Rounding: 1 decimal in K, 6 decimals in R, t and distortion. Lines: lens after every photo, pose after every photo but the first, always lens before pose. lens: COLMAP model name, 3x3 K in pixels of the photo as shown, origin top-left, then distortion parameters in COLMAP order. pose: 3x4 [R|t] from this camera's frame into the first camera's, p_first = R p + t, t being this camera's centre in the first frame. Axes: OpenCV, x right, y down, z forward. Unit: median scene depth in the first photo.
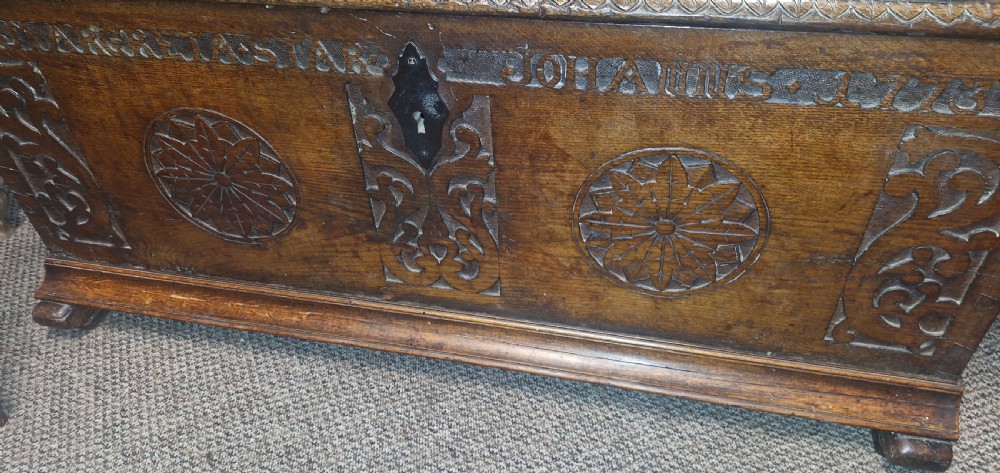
lens RADIAL K [[697.7, 0, 498.3], [0, 697.7, 272.9], [0, 0, 1]] dist [0.066789, -0.076965]
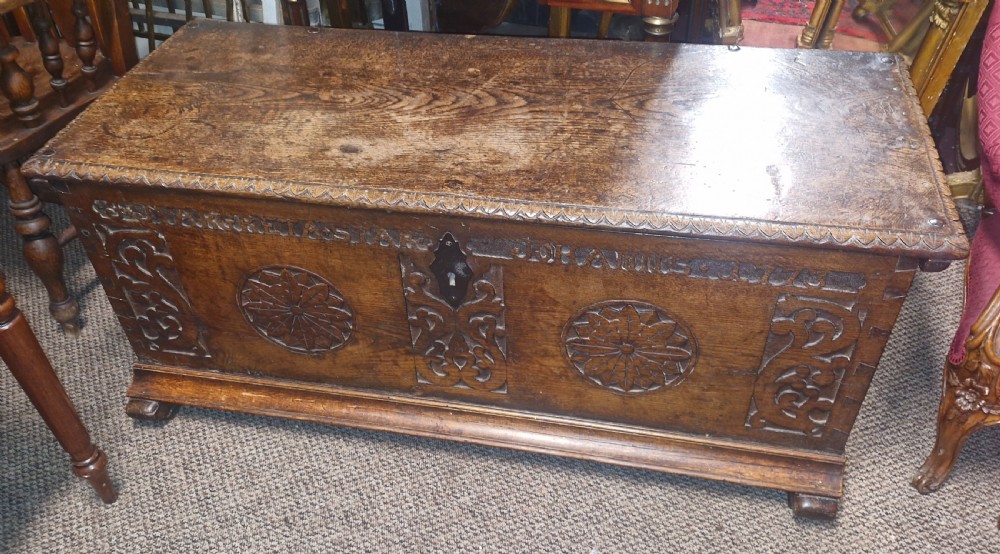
lens RADIAL K [[816.3, 0, 492.2], [0, 816.3, 309.8], [0, 0, 1]] dist [0.100393, -0.110739]
pose [[0.999585, -0.015251, 0.024430, -0.060729], [0.015014, 0.999839, 0.009871, -0.142291], [-0.024576, -0.009500, 0.999653, -0.544518]]
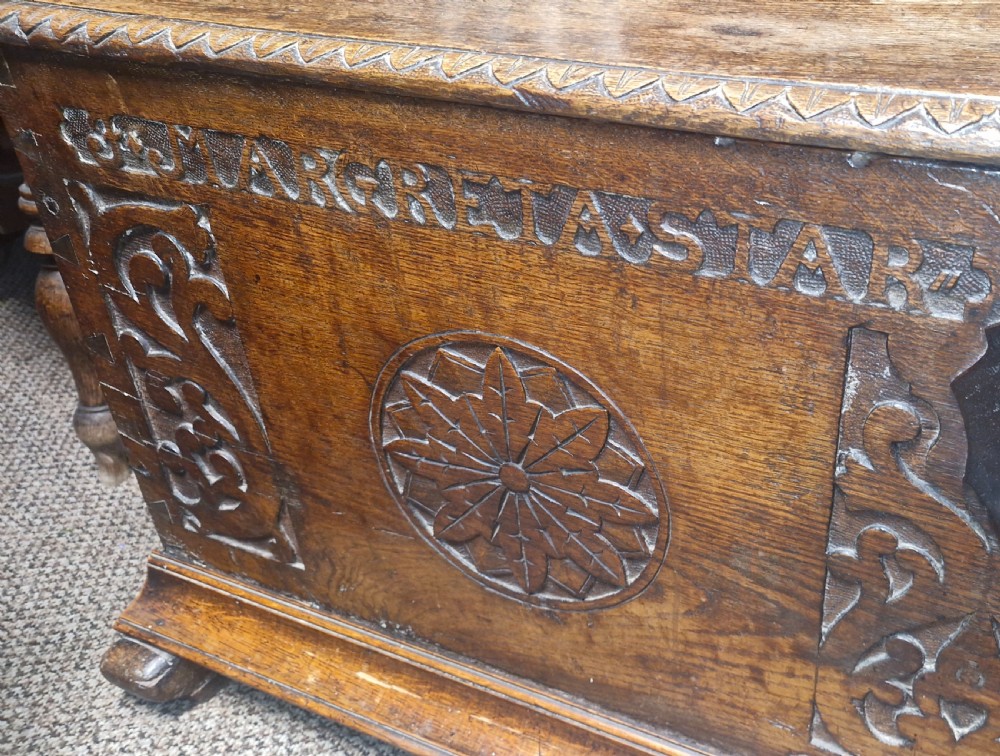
lens RADIAL K [[994.5, 0, 647.6], [0, 994.5, 380.2], [0, 0, 1]] dist [0.048941, 0.000000]
pose [[0.979720, 0.125770, -0.155984, -0.202332], [-0.149842, 0.976702, -0.153624, -0.106342], [0.133029, 0.173881, 0.975740, 0.337171]]
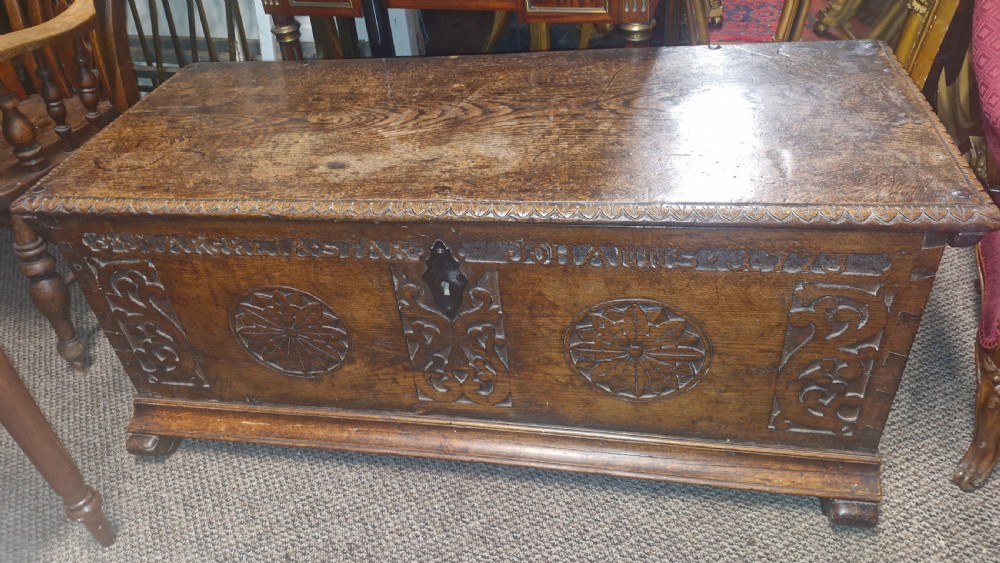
lens RADIAL K [[735.9, 0, 471.8], [0, 735.9, 248.3], [0, 0, 1]] dist [0.080780, -0.081604]
pose [[0.997121, -0.075753, -0.003316, -0.043488], [0.075023, 0.991976, -0.101764, -0.121654], [0.010998, 0.101222, 0.994803, -0.358268]]
